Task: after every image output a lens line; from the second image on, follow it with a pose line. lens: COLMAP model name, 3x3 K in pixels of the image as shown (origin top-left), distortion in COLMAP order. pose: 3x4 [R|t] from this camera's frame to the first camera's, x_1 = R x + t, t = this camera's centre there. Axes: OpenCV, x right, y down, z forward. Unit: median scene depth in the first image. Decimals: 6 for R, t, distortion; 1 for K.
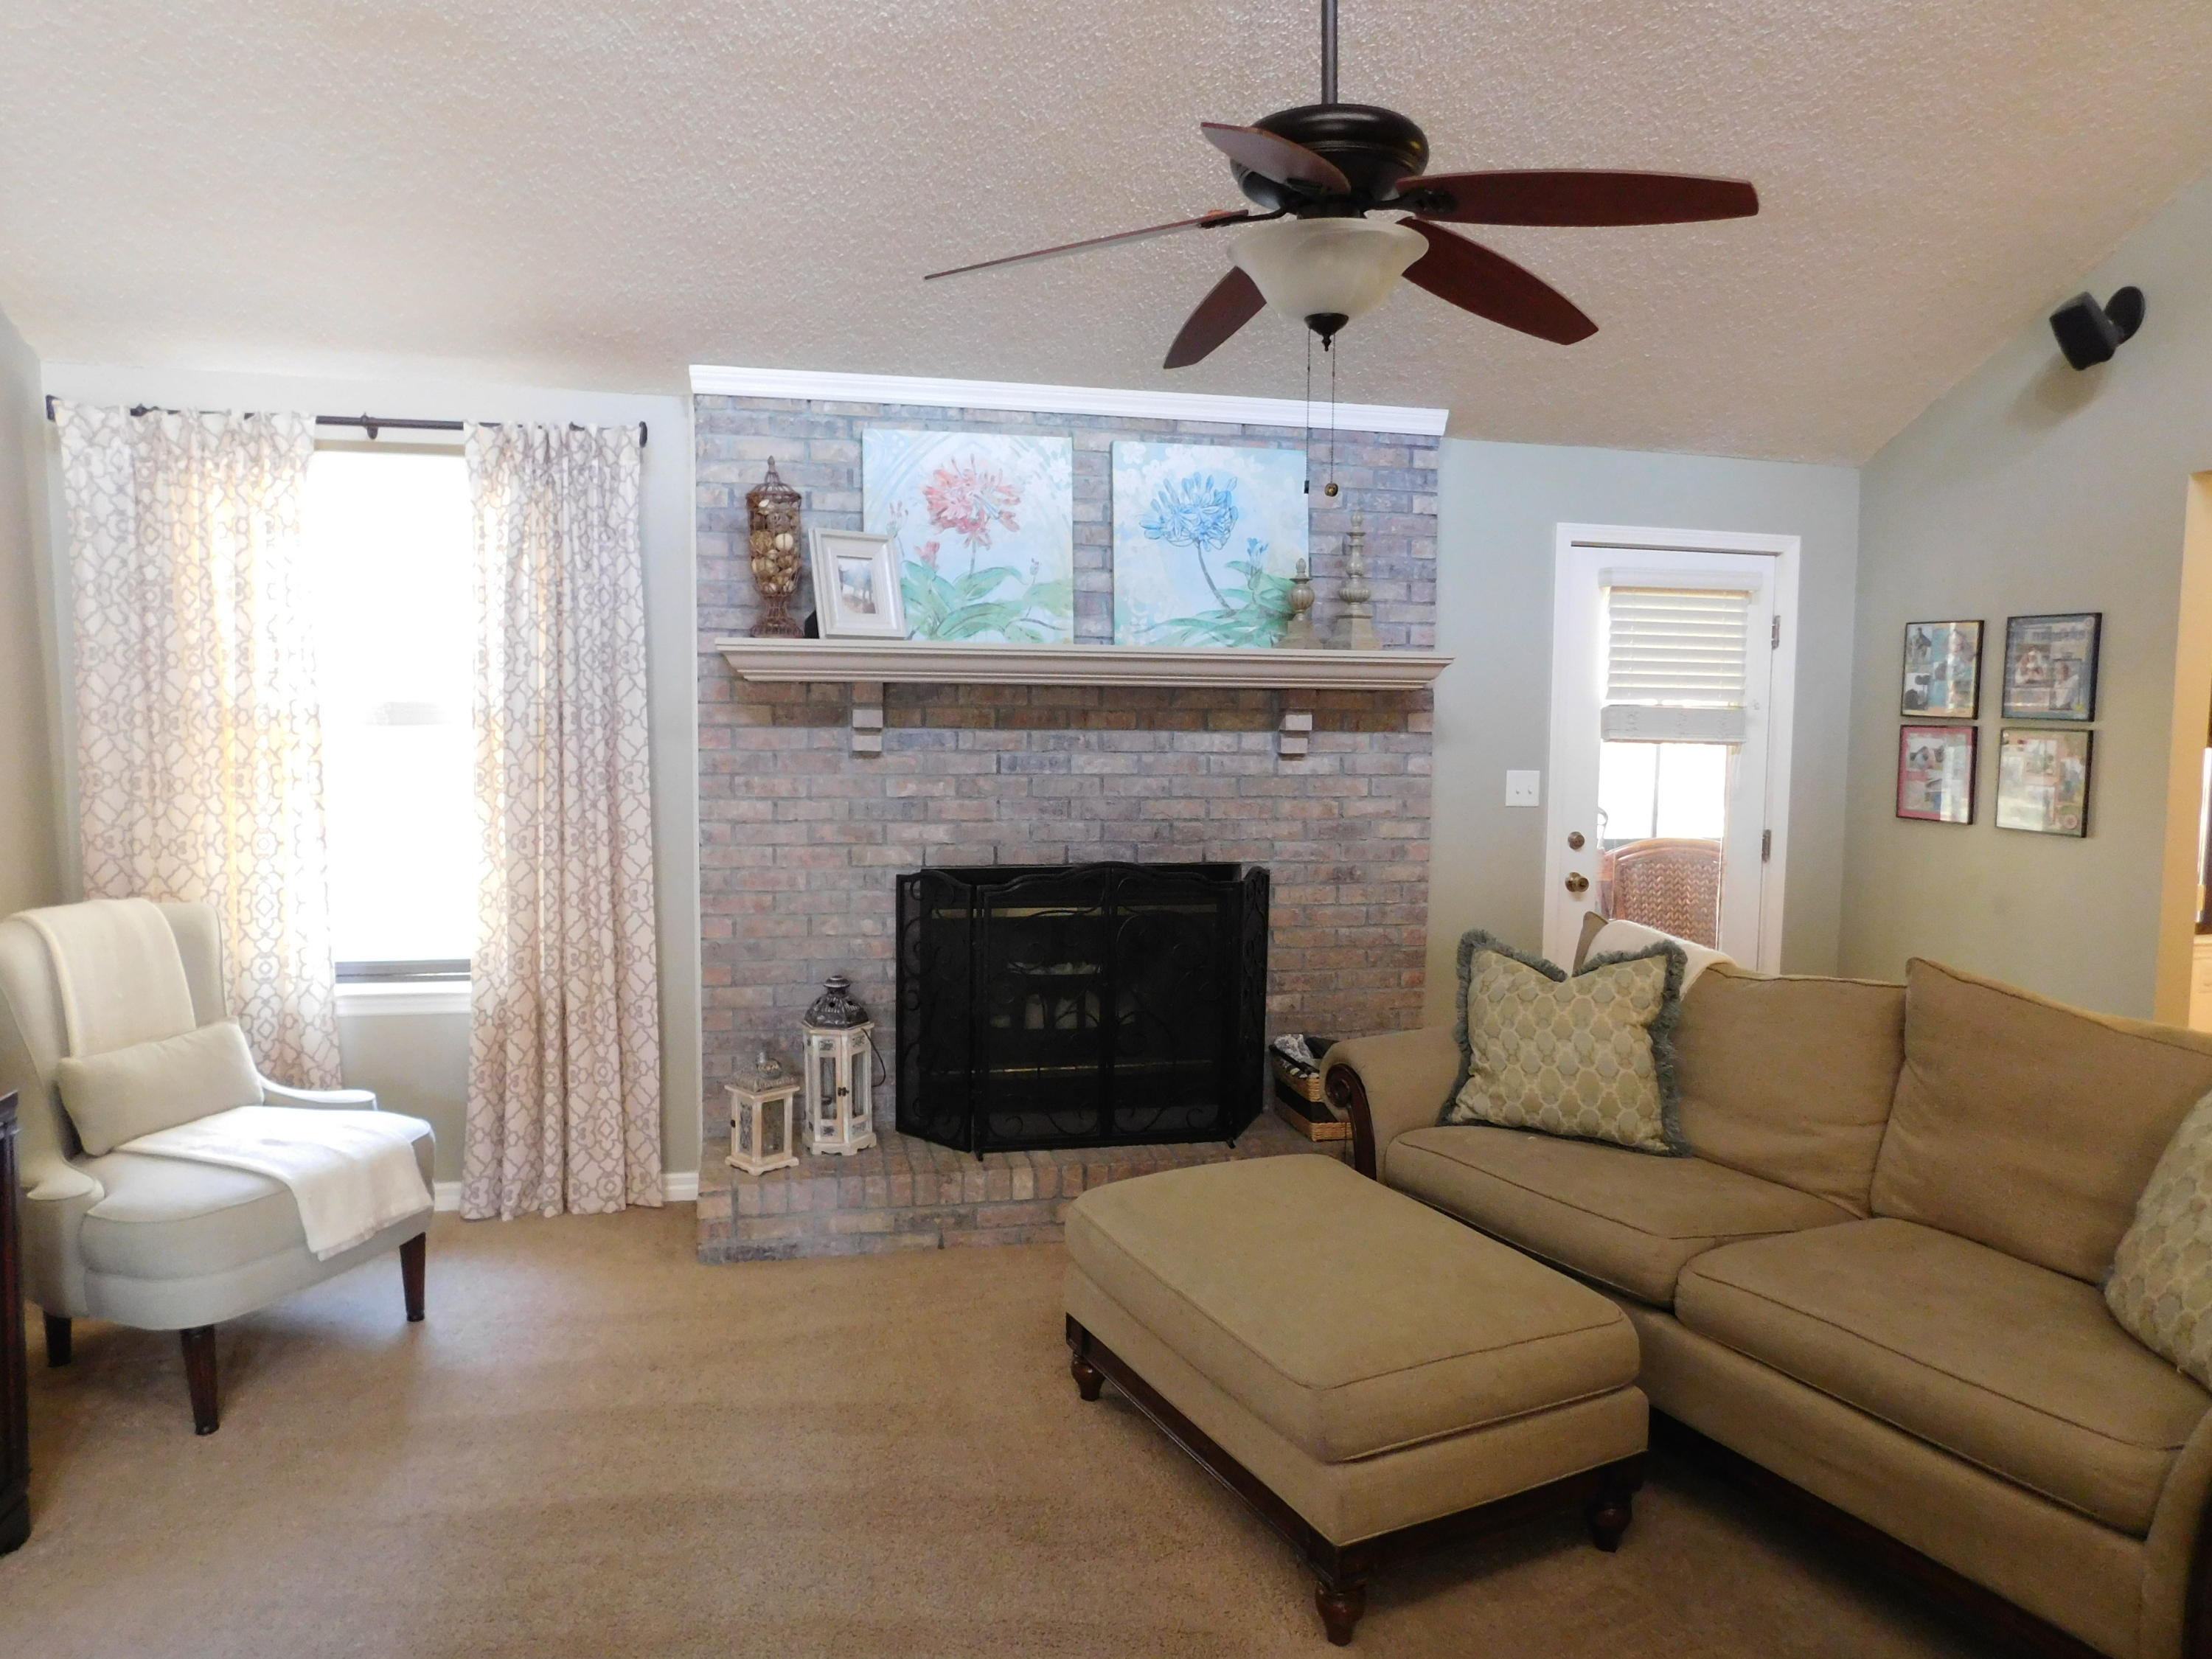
lens RADIAL K [[1469.6, 0, 1111.6], [0, 1469.6, 823.9], [0, 0, 1]] dist [-0.063687, 0.054284]
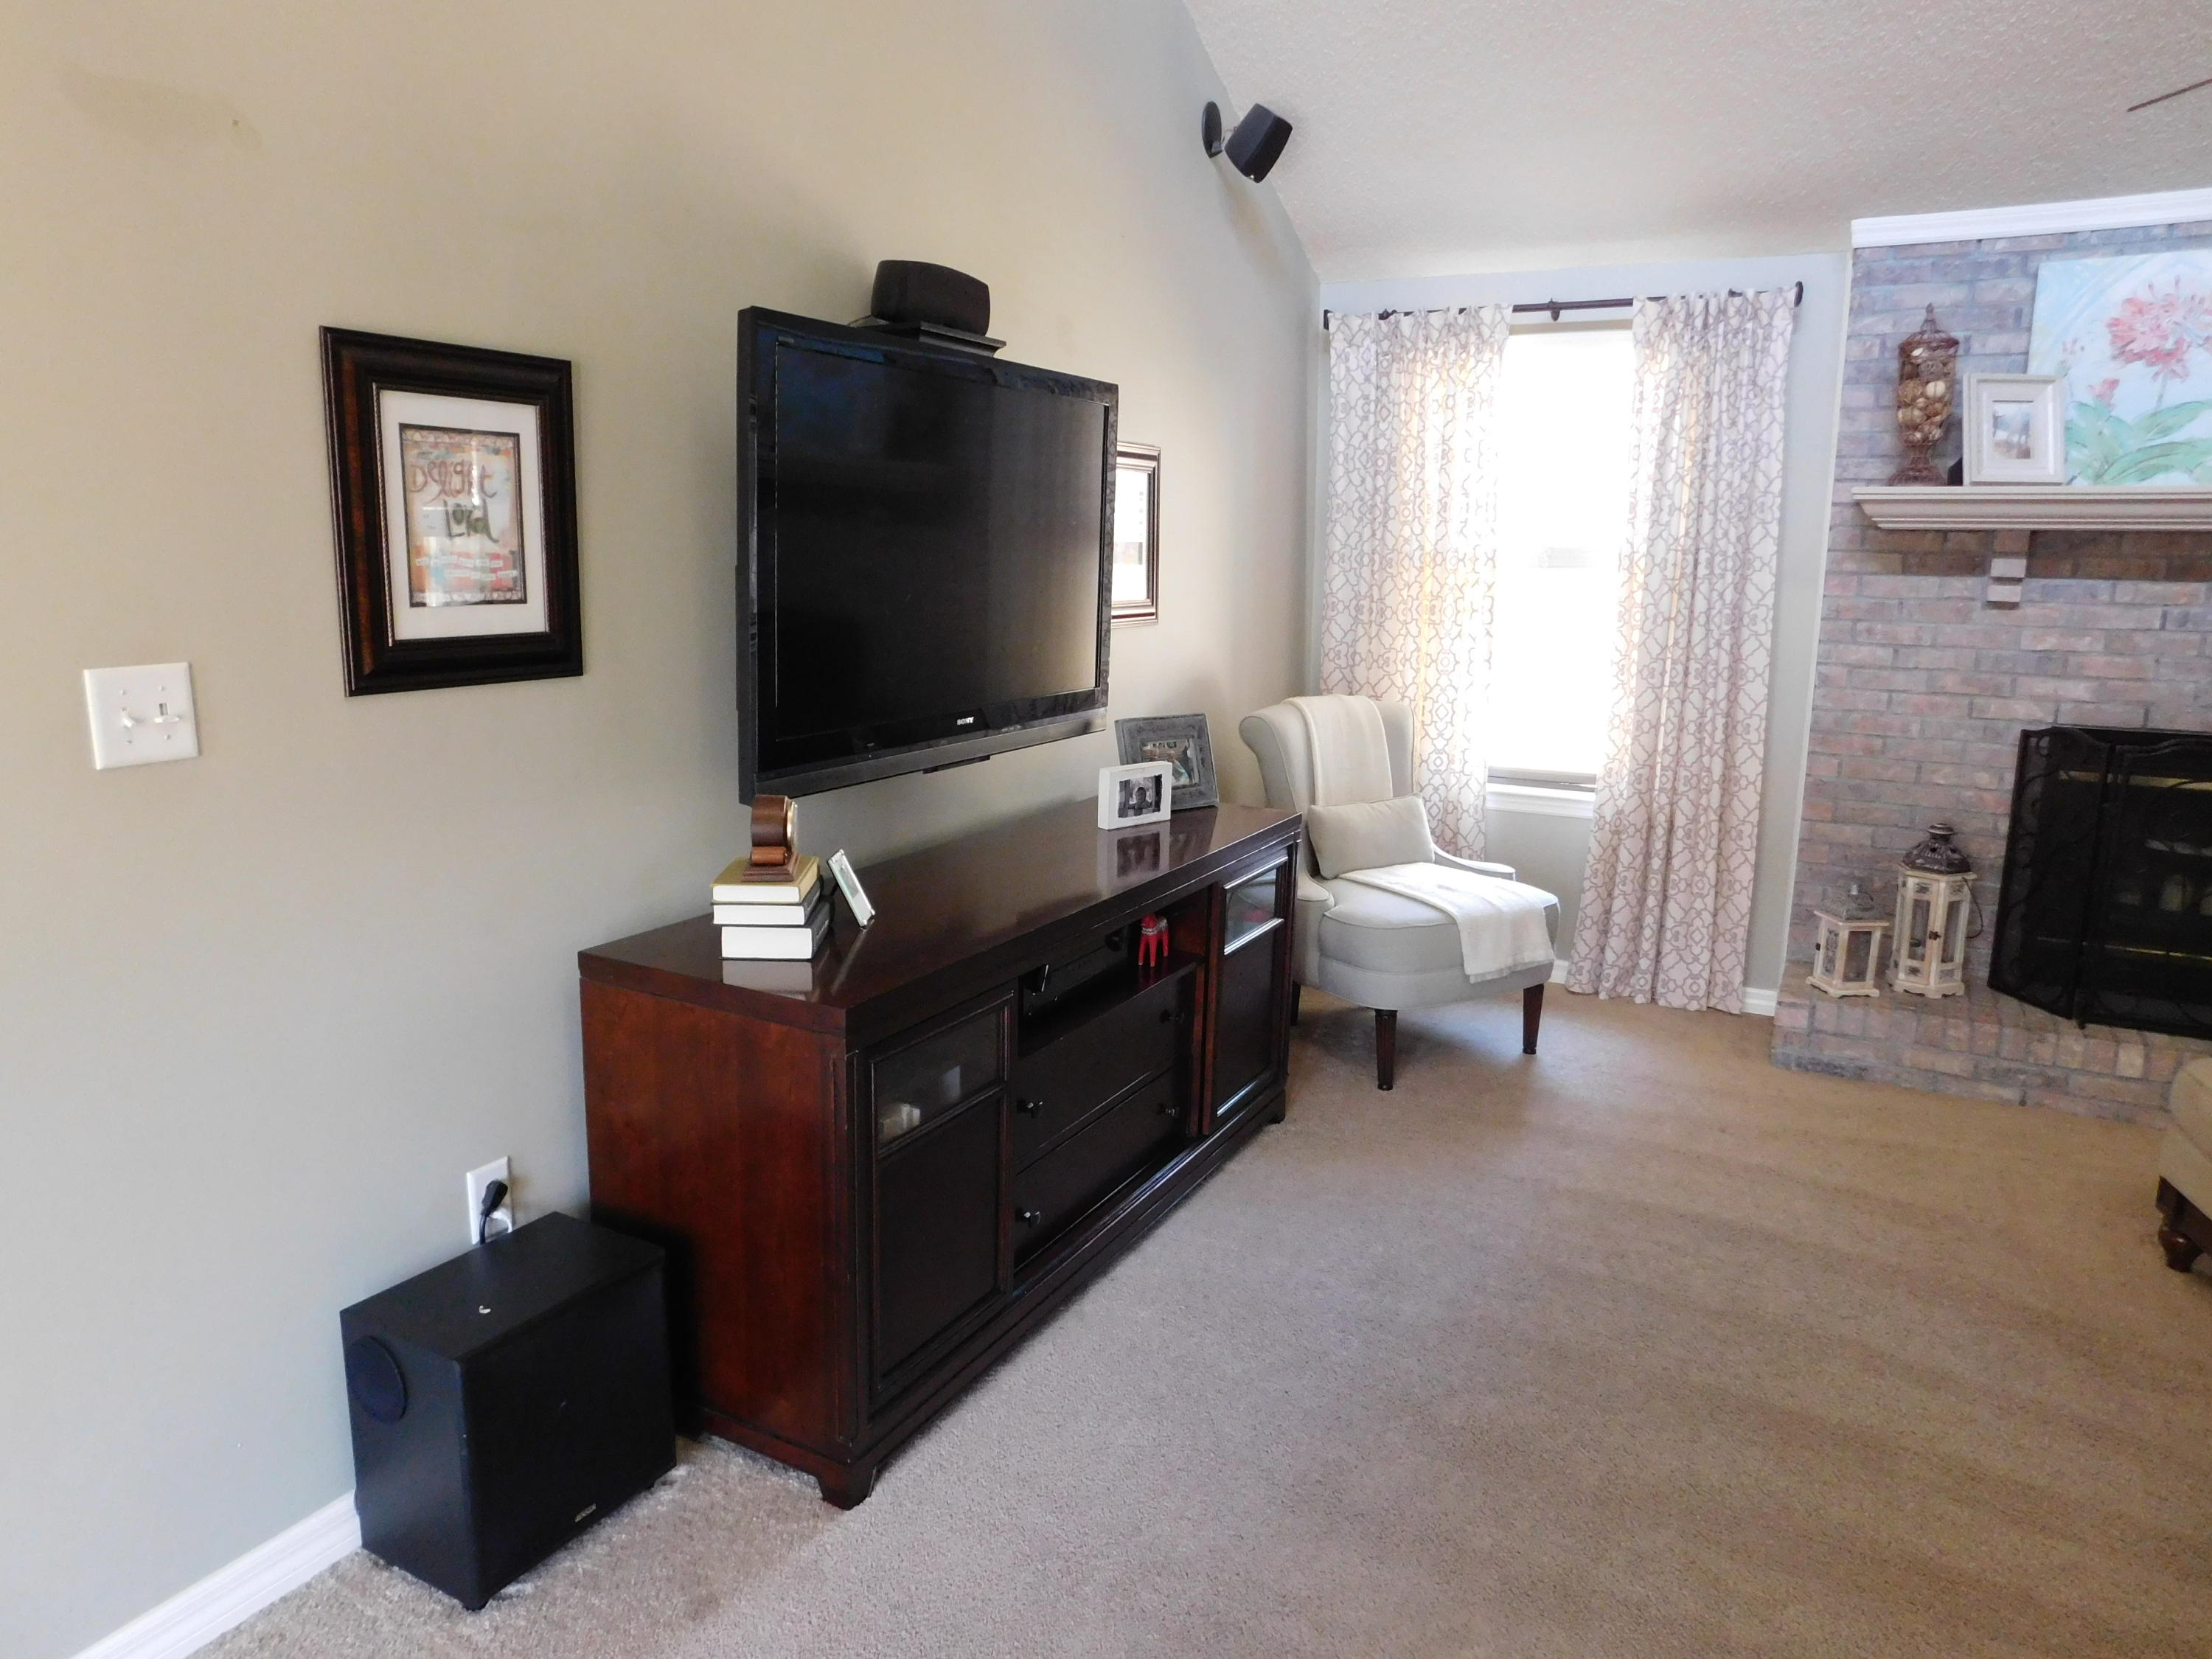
lens RADIAL K [[1469.6, 0, 1123.2], [0, 1469.6, 831.7], [0, 0, 1]] dist [-0.063687, 0.054284]
pose [[0.759022, 0.120566, -0.639804, 0.024772], [-0.059614, 0.991446, 0.116109, 0.026848], [0.648330, -0.049988, 0.759717, -0.133451]]
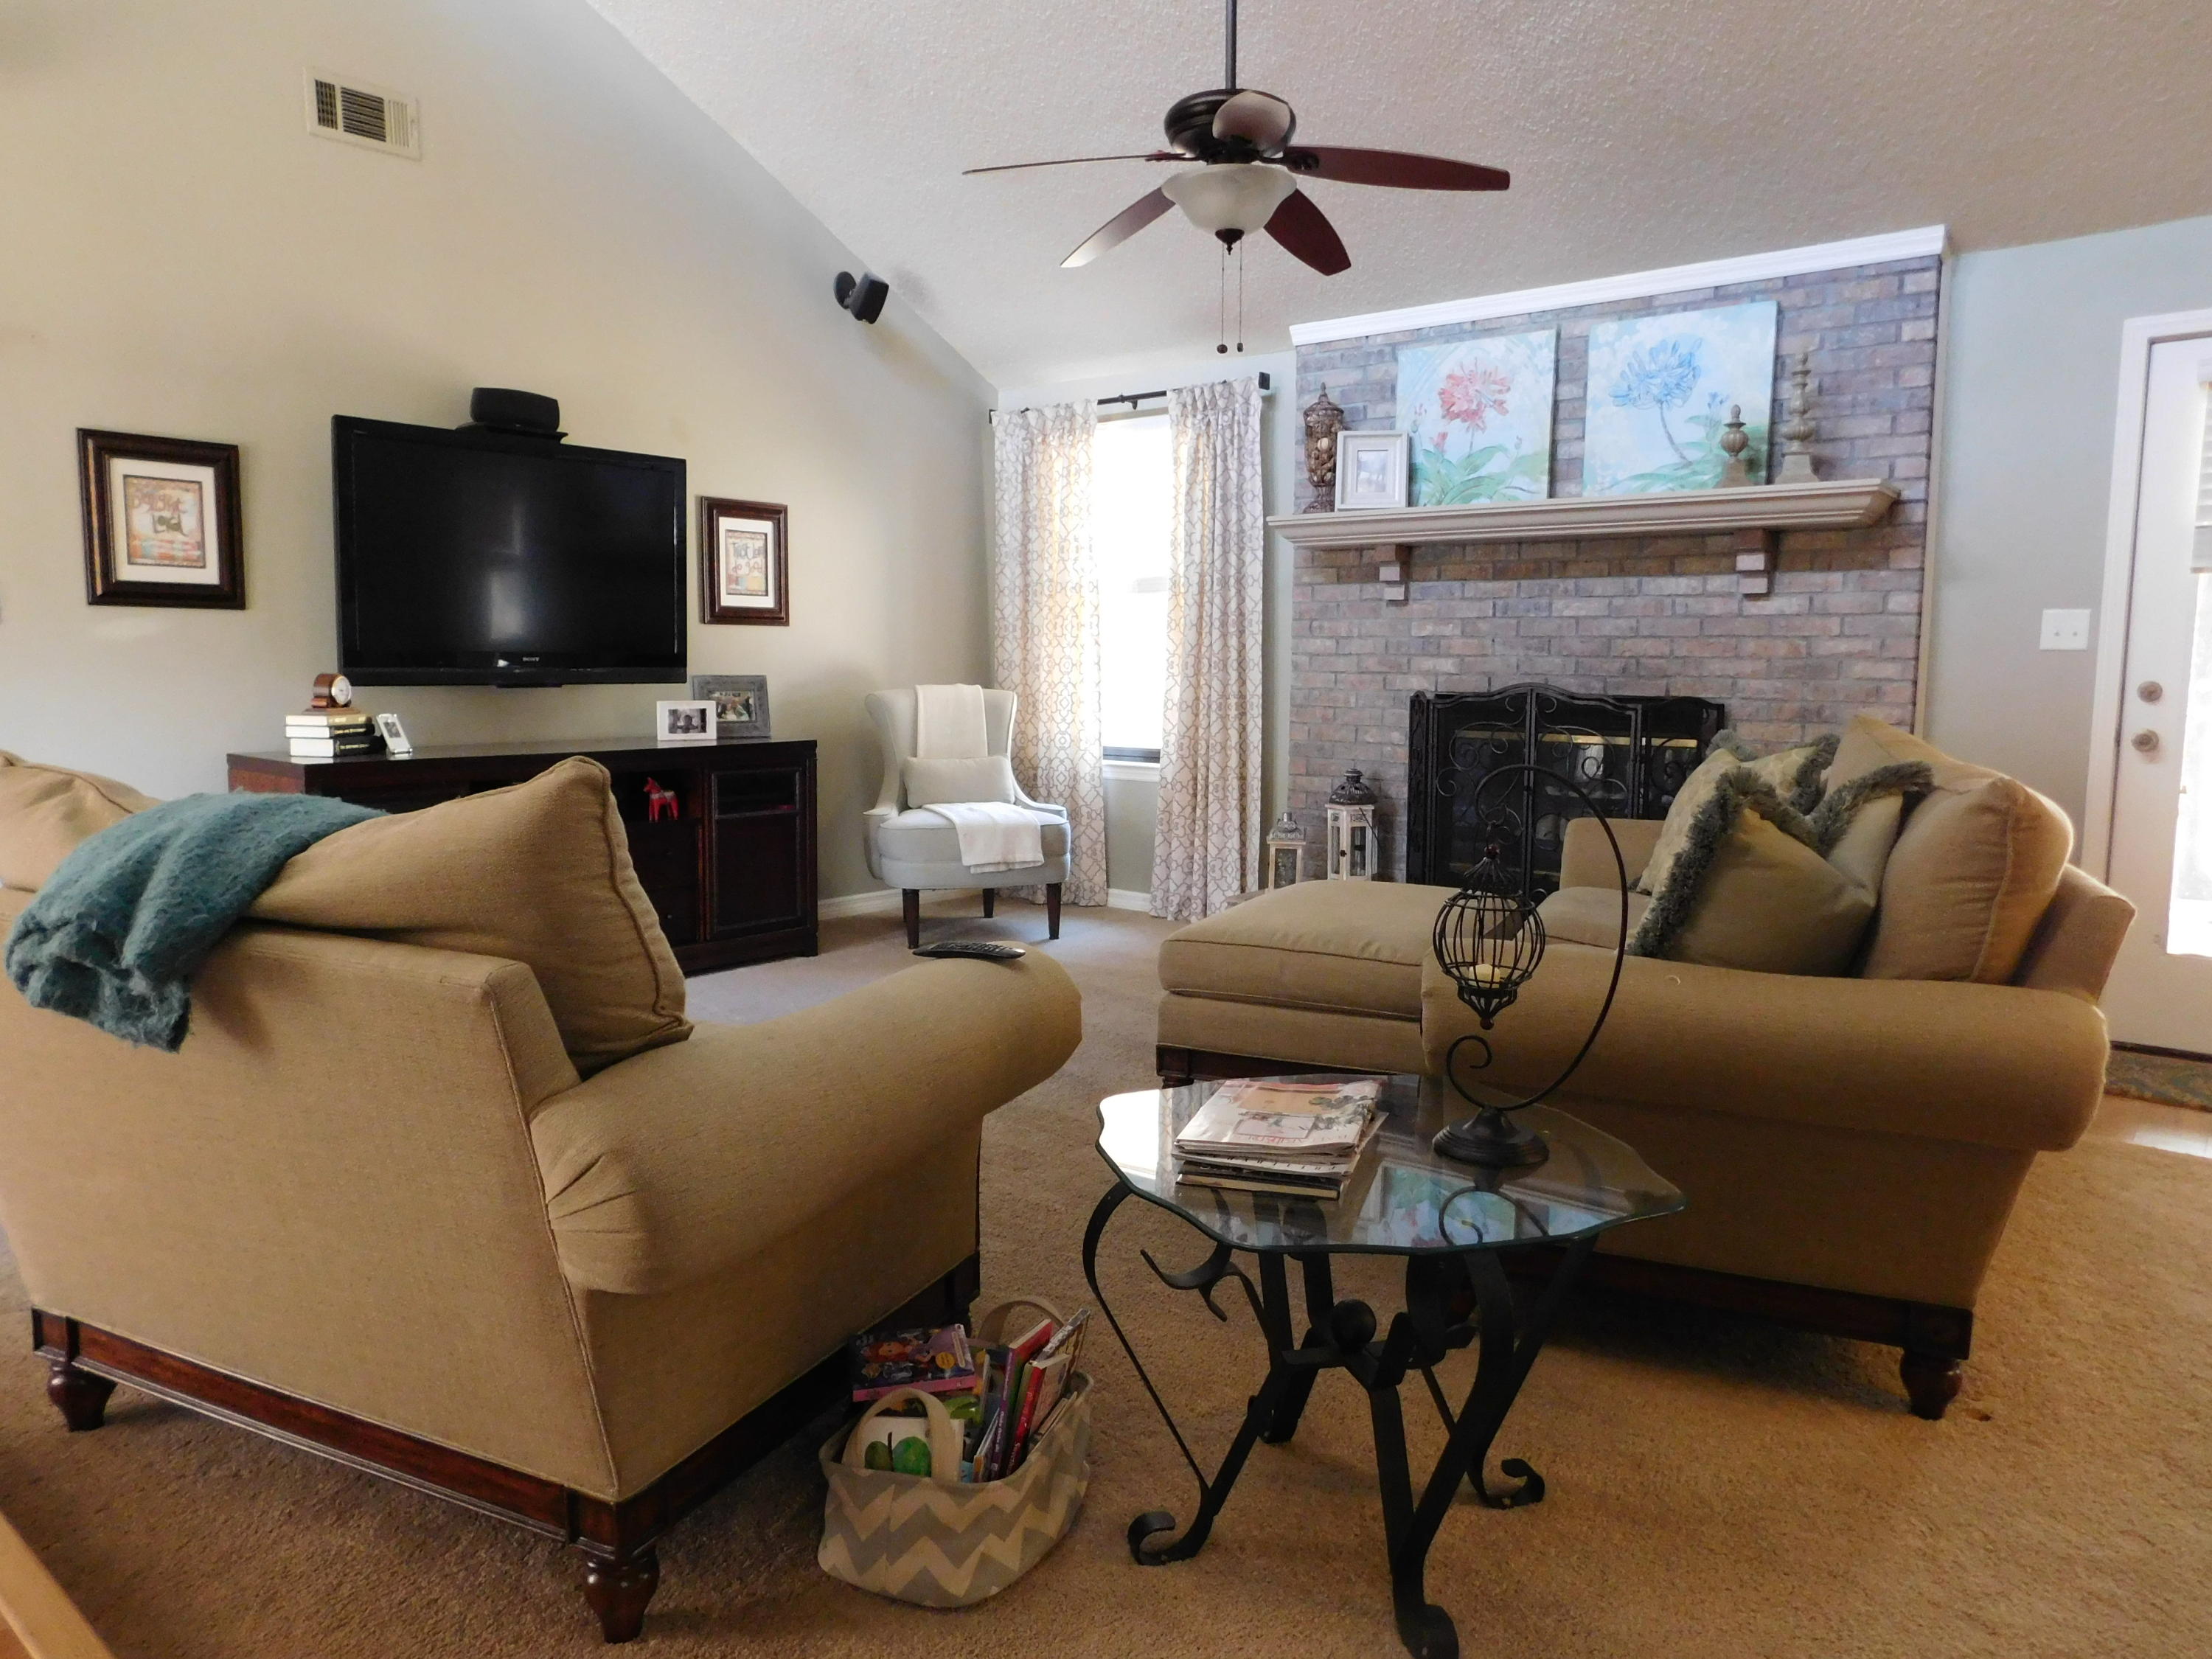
lens RADIAL K [[1469.6, 0, 1117.2], [0, 1469.6, 821.8], [0, 0, 1]] dist [-0.063687, 0.054284]
pose [[0.622206, 0.075009, -0.779252, 0.720135], [-0.068095, 0.996812, 0.041580, 0.111145], [0.779886, 0.027192, 0.625330, 0.002720]]
